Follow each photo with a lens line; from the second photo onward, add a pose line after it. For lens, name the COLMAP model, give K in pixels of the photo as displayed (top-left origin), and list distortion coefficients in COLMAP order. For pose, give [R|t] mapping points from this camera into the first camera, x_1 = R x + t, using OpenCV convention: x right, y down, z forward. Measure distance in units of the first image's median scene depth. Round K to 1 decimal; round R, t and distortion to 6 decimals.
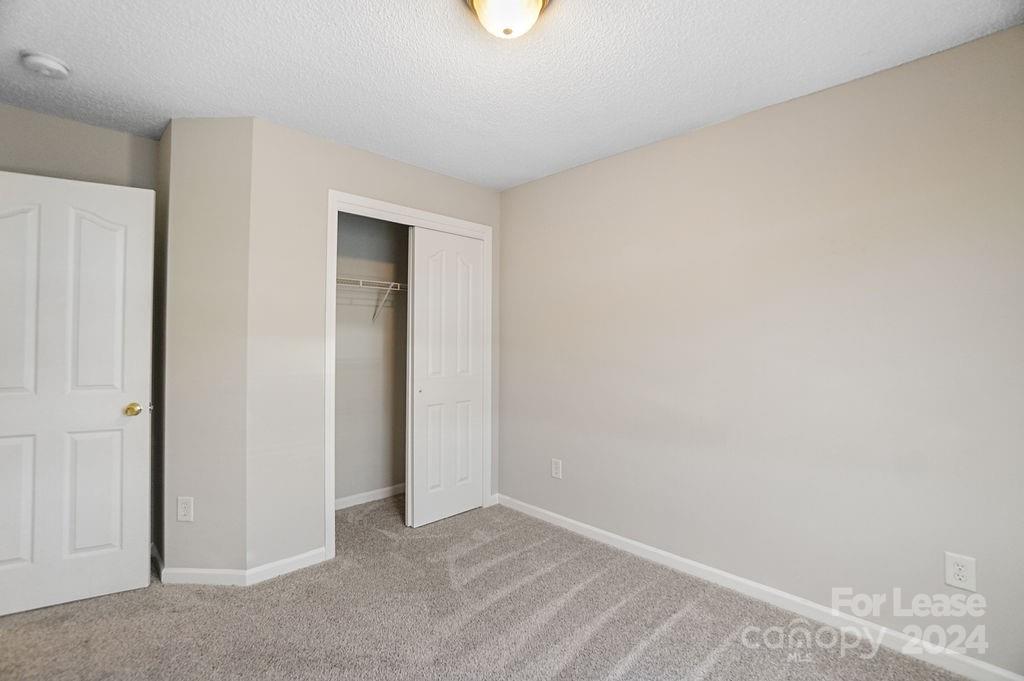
lens RADIAL K [[458.0, 0, 511.6], [0, 458.0, 337.7], [0, 0, 1]] dist [-0.049711, 0.011449]
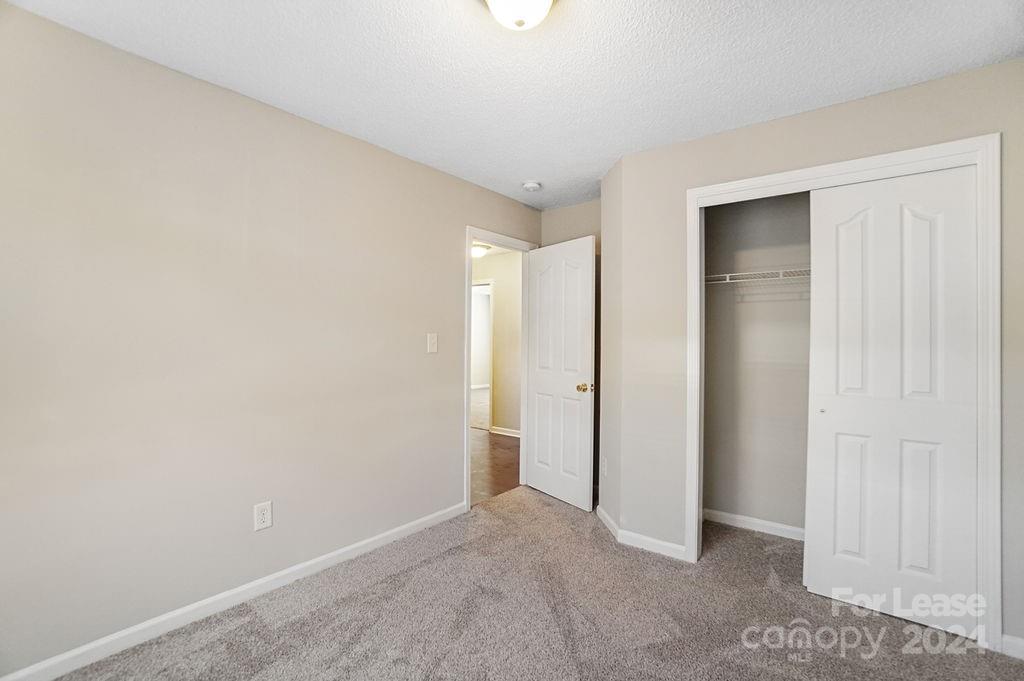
lens RADIAL K [[458.0, 0, 510.6], [0, 458.0, 338.1], [0, 0, 1]] dist [-0.049711, 0.011449]
pose [[0.118960, -0.006921, -0.992875, 0.605956], [-0.002550, 0.999970, -0.007276, 0.008617], [0.992896, 0.003397, 0.118939, 0.553001]]
